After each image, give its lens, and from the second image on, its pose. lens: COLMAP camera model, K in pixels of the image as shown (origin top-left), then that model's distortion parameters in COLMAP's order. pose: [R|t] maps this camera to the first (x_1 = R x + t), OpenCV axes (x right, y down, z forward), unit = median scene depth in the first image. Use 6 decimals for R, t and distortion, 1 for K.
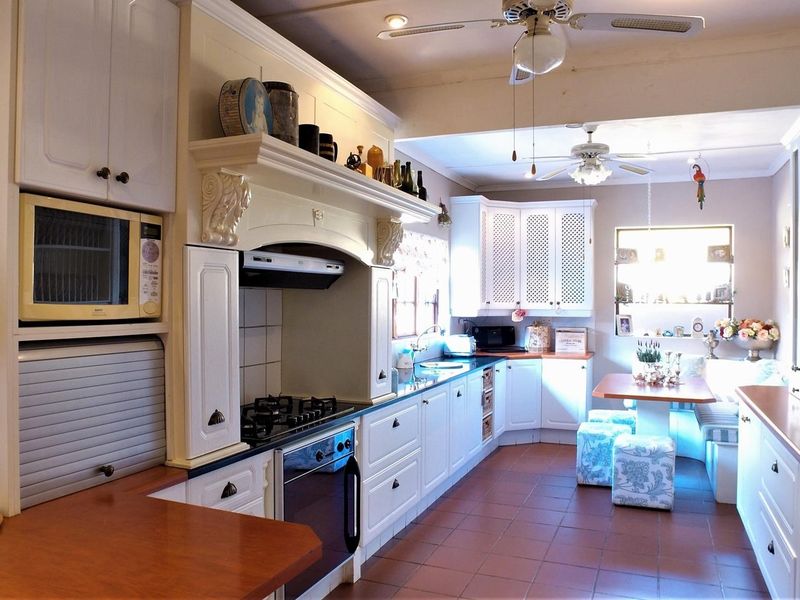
lens RADIAL K [[706.1, 0, 402.7], [0, 706.1, 303.3], [0, 0, 1]] dist [-0.026986, 0.005115]
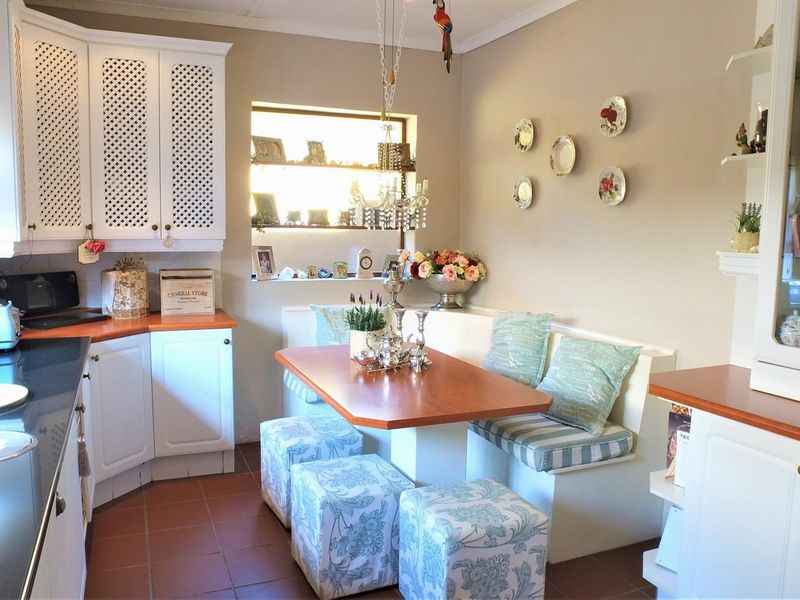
lens RADIAL K [[611.7, 0, 356.9], [0, 611.7, 299.9], [0, 0, 1]] dist [-0.138462, 0.105940]
pose [[0.716726, -0.078006, 0.692978, -0.003692], [-0.005227, 0.993095, 0.117195, 0.000060], [-0.697335, -0.087619, 0.711370, 0.669800]]
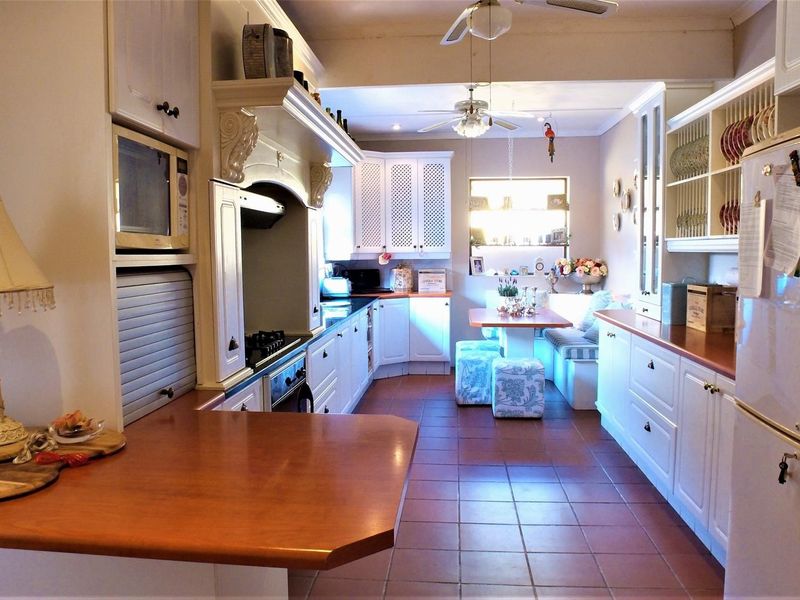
lens RADIAL K [[706.1, 0, 402.7], [0, 706.1, 303.3], [0, 0, 1]] dist [-0.026986, 0.005115]
pose [[0.955320, -0.032310, 0.293801, -0.156010], [0.012640, 0.997564, 0.068604, 0.014237], [-0.295302, -0.061825, 0.953402, -0.044067]]
